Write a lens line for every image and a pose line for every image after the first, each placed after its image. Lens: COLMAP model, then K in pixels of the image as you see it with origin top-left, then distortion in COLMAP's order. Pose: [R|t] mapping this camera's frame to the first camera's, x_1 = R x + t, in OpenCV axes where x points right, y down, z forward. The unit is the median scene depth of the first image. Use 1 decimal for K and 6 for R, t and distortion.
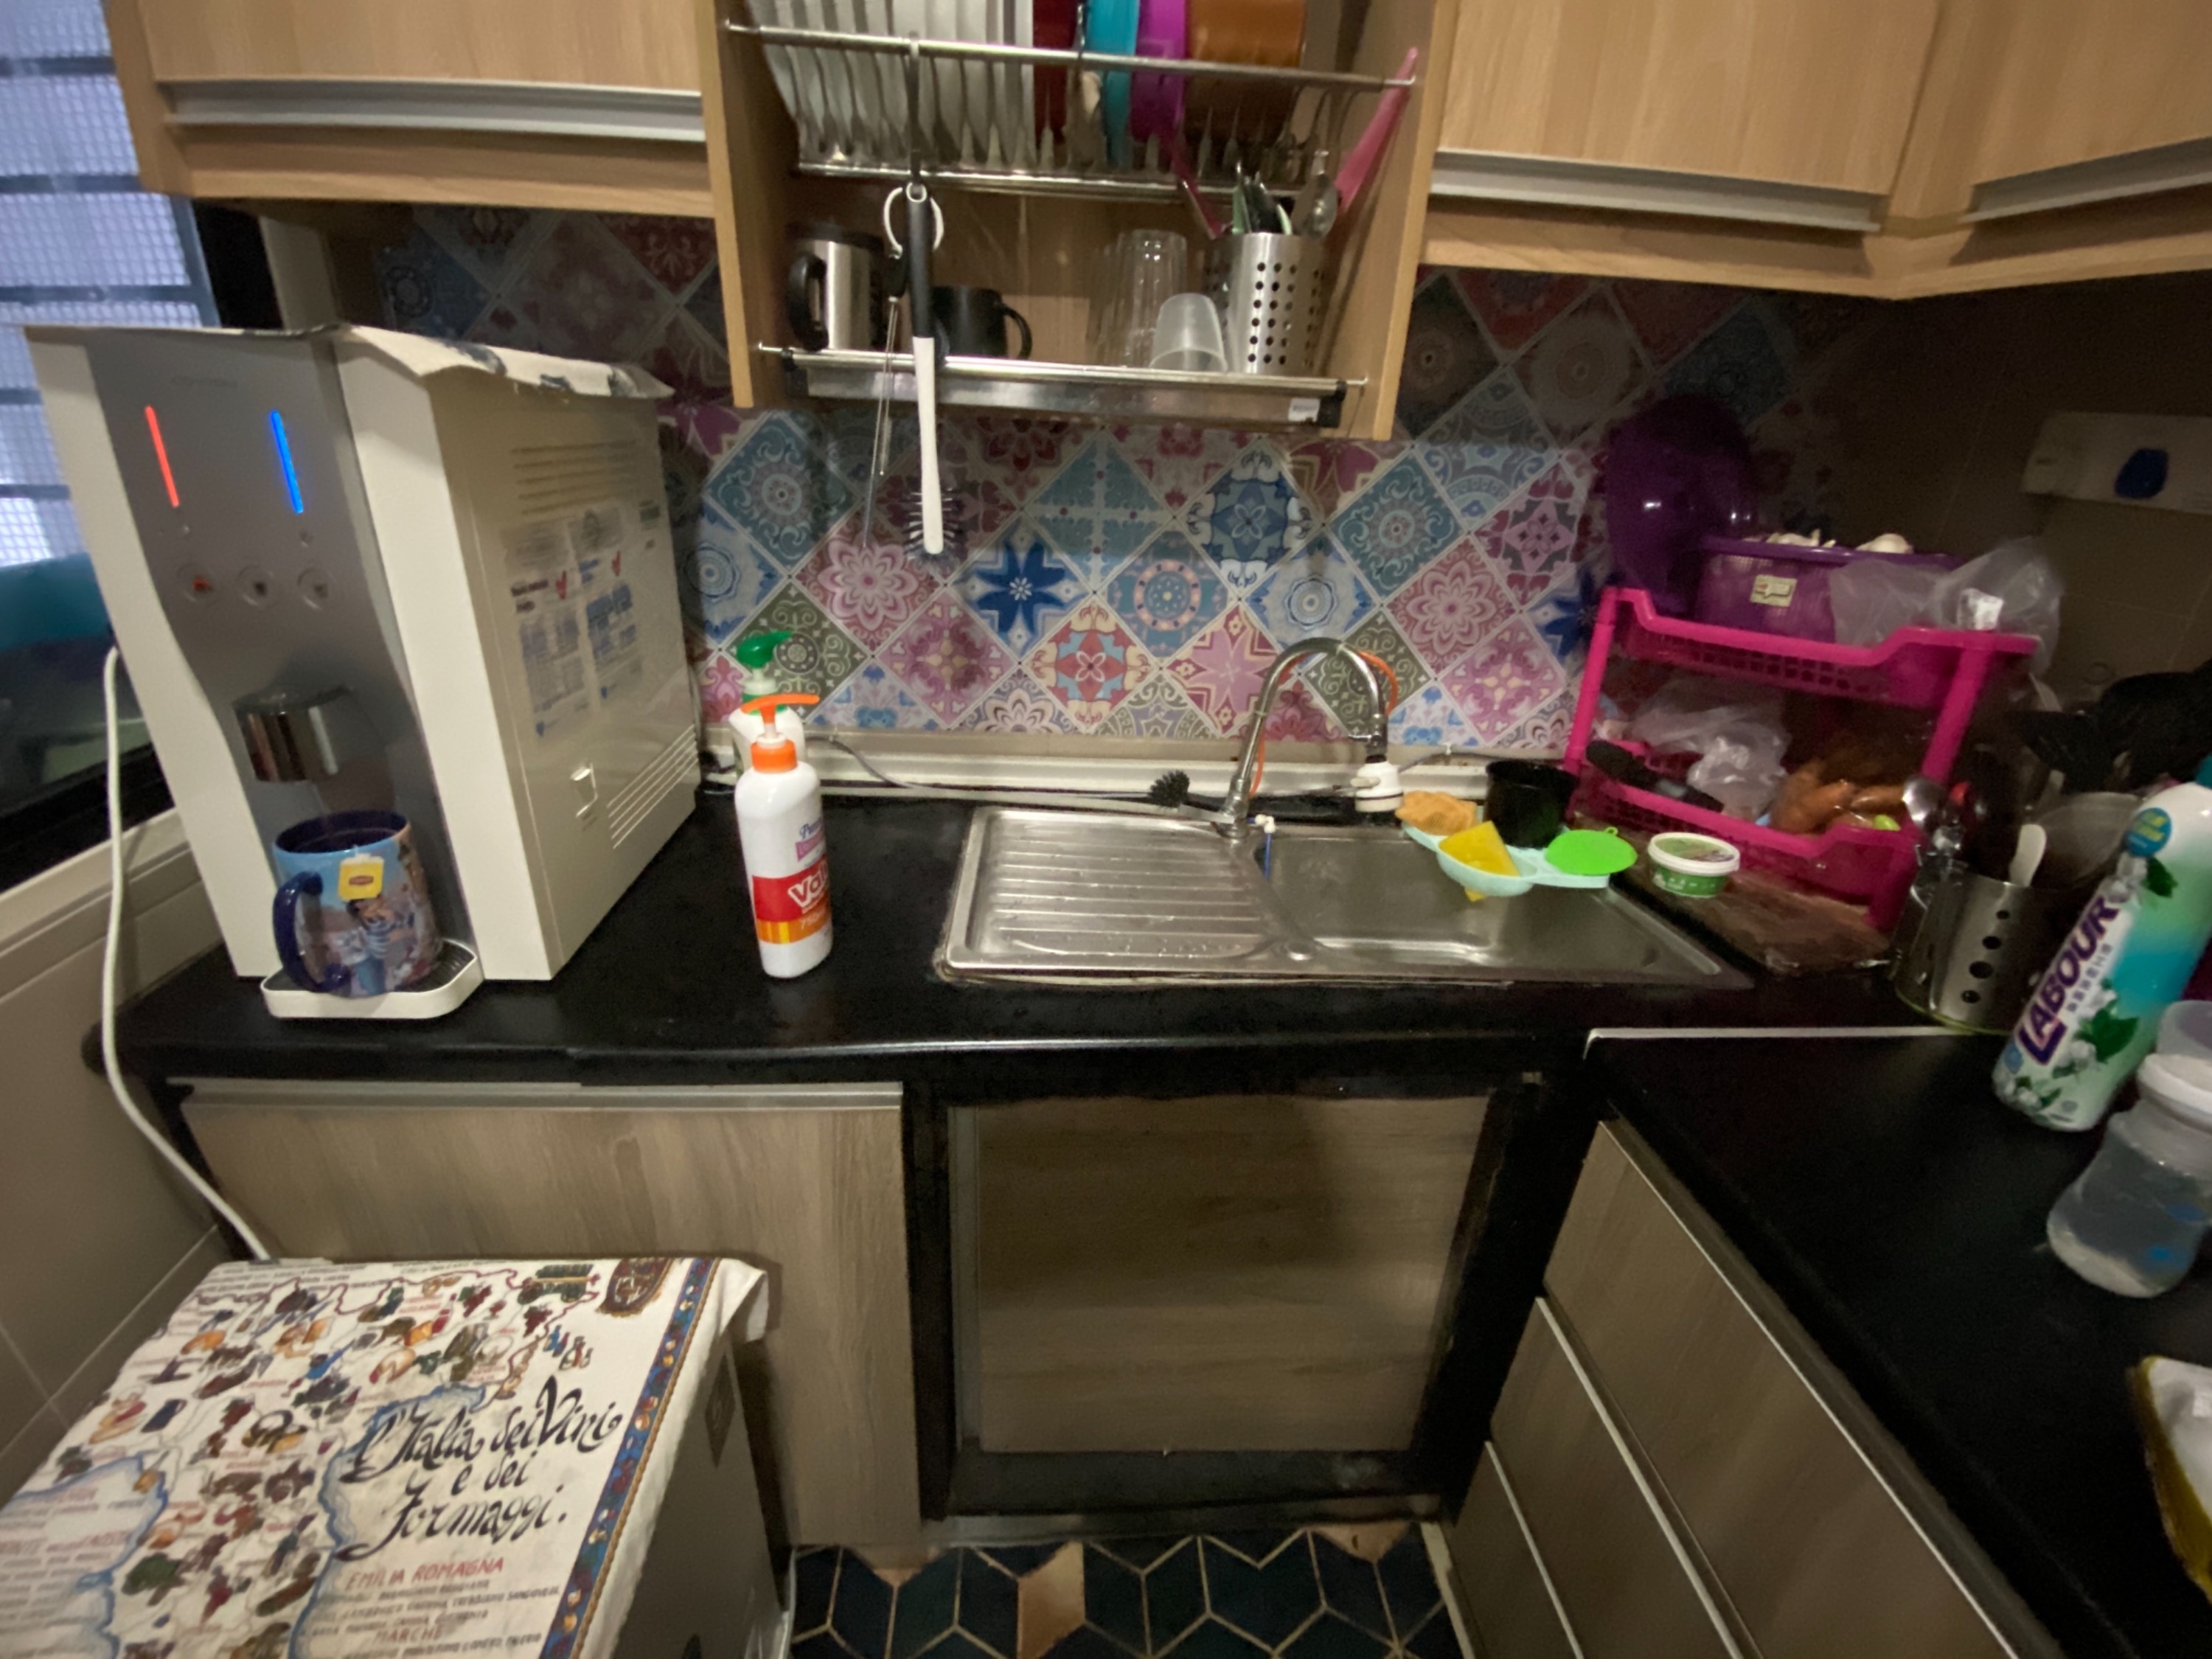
lens RADIAL K [[953.7, 0, 1106.0], [0, 953.7, 829.5], [0, 0, 1]] dist [0.055387, -0.036337]
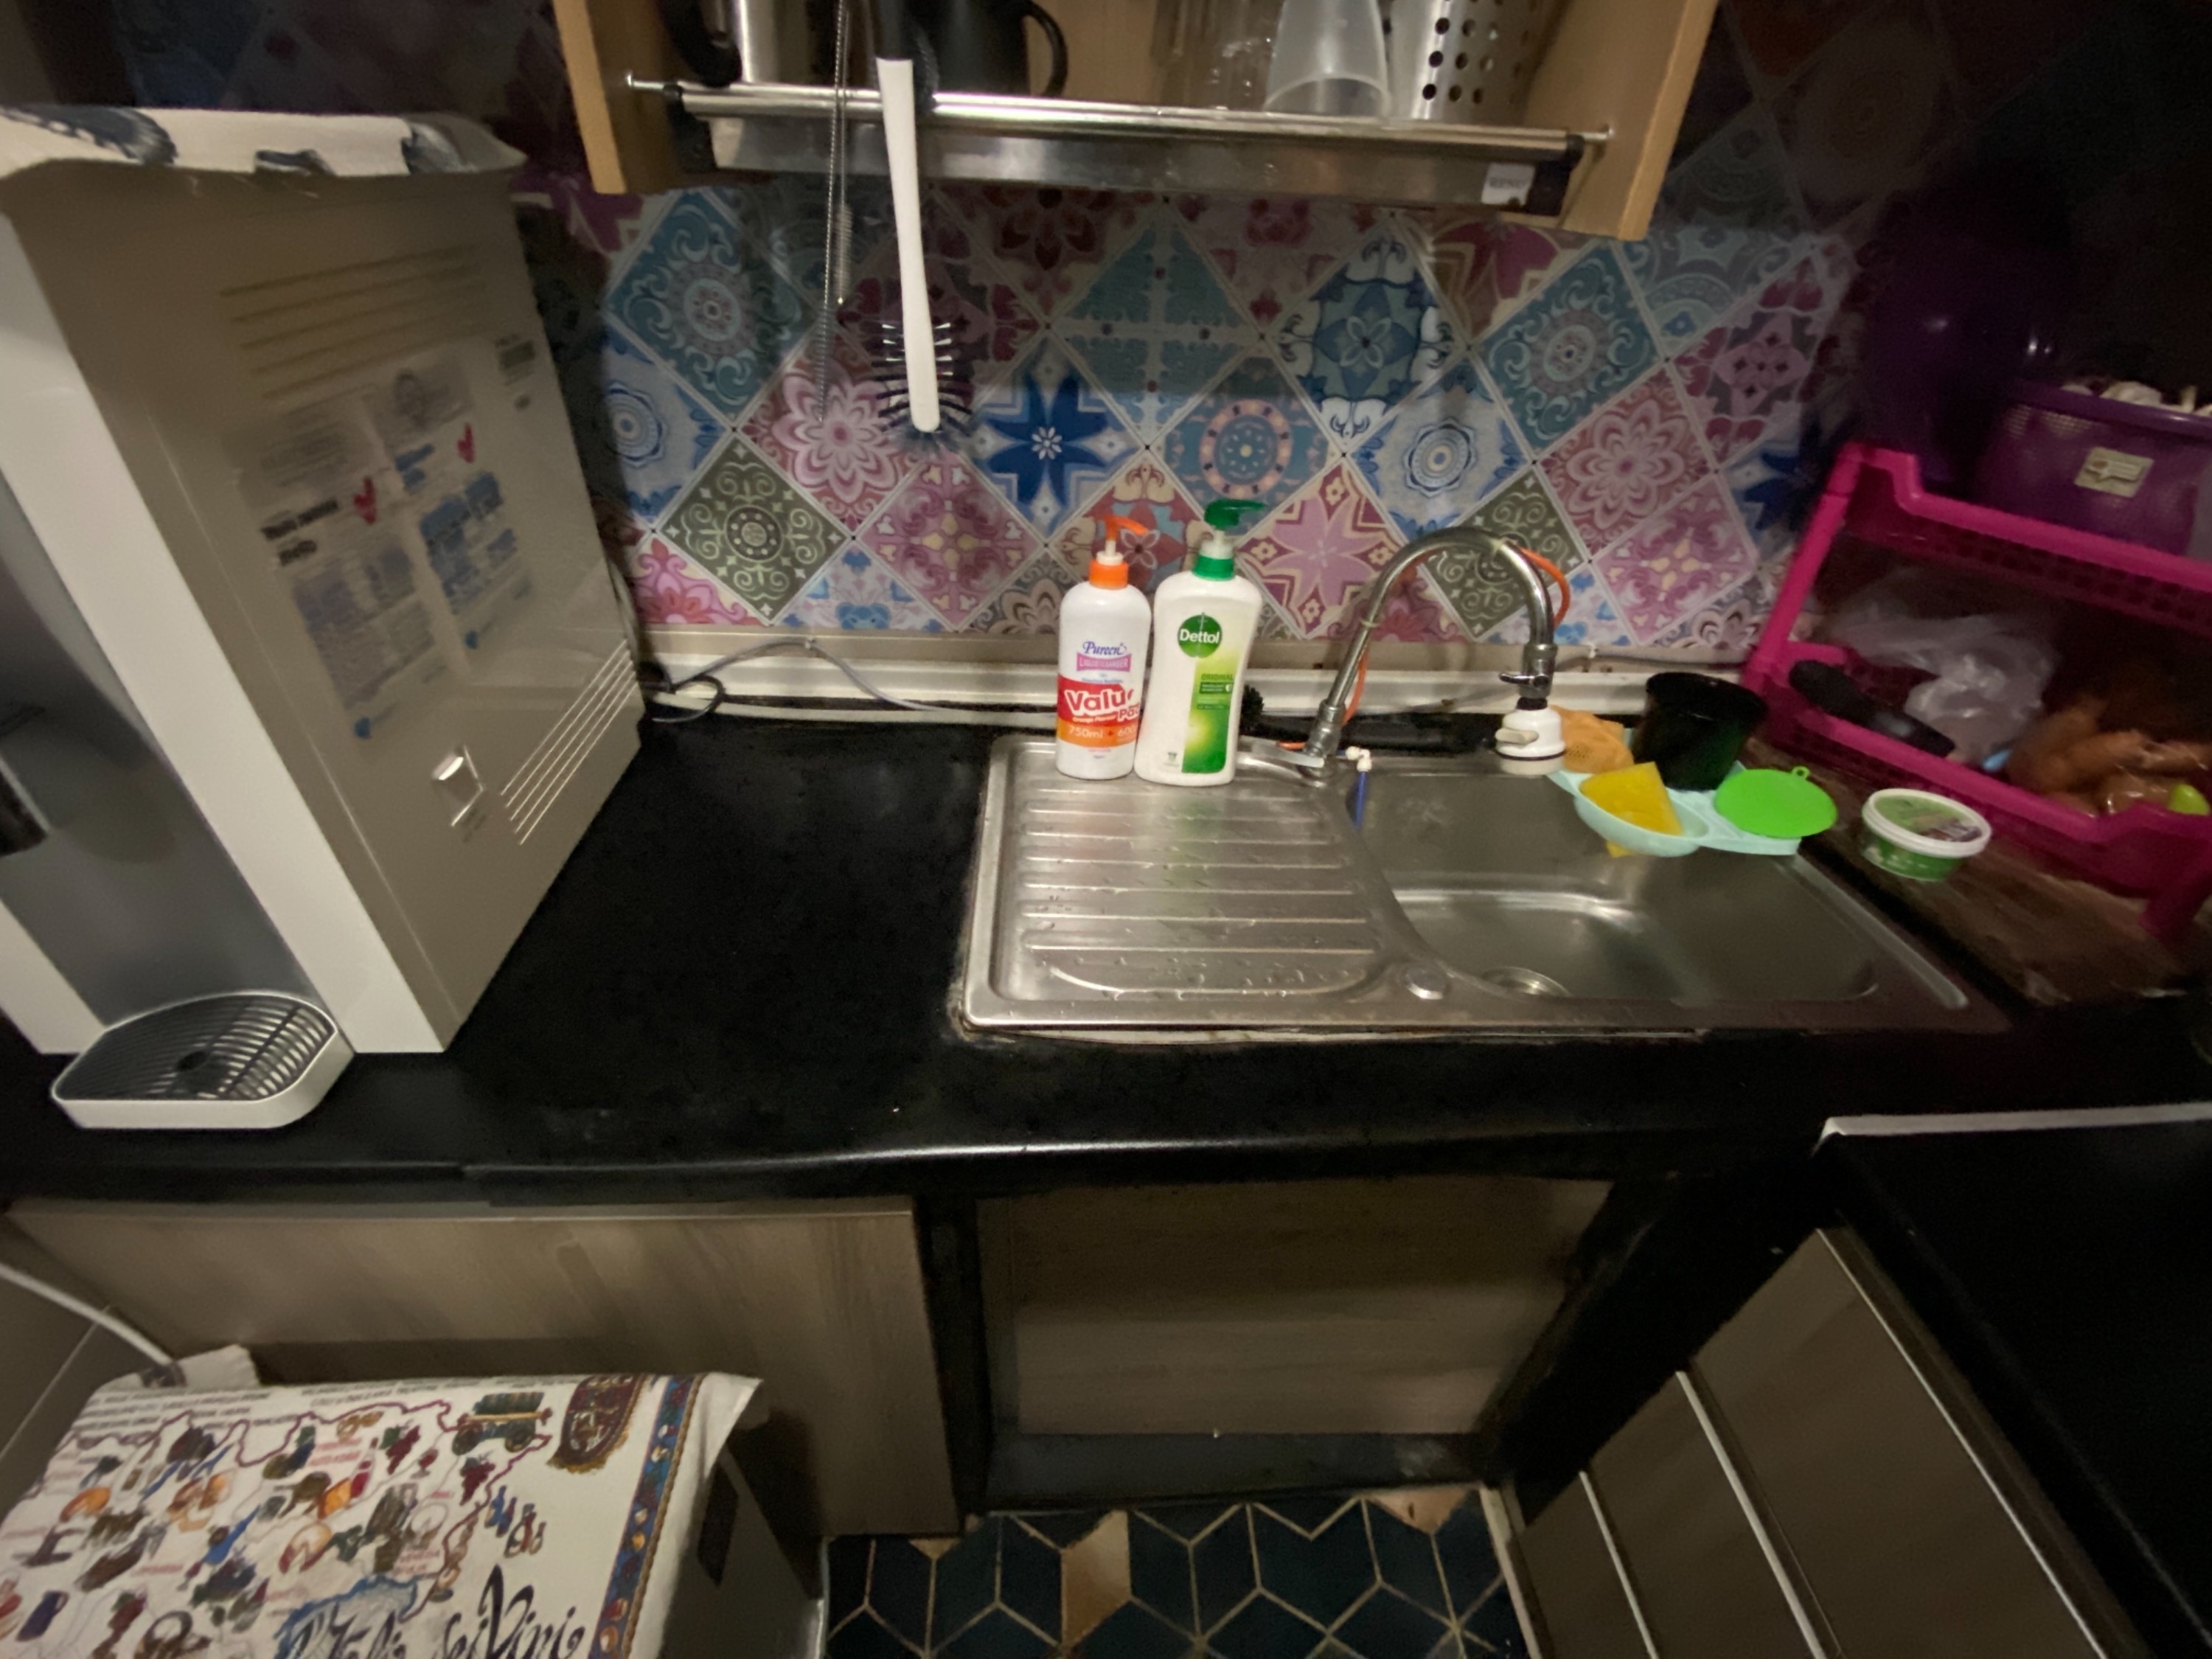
lens RADIAL K [[905.8, 0, 1097.3], [0, 905.8, 802.4], [0, 0, 1]] dist [0.016049, -0.015337]
pose [[0.999897, 0.003672, -0.013896, -0.044741], [-0.000508, 0.975249, 0.221109, -0.151541], [0.014364, -0.221079, 0.975150, 0.288465]]
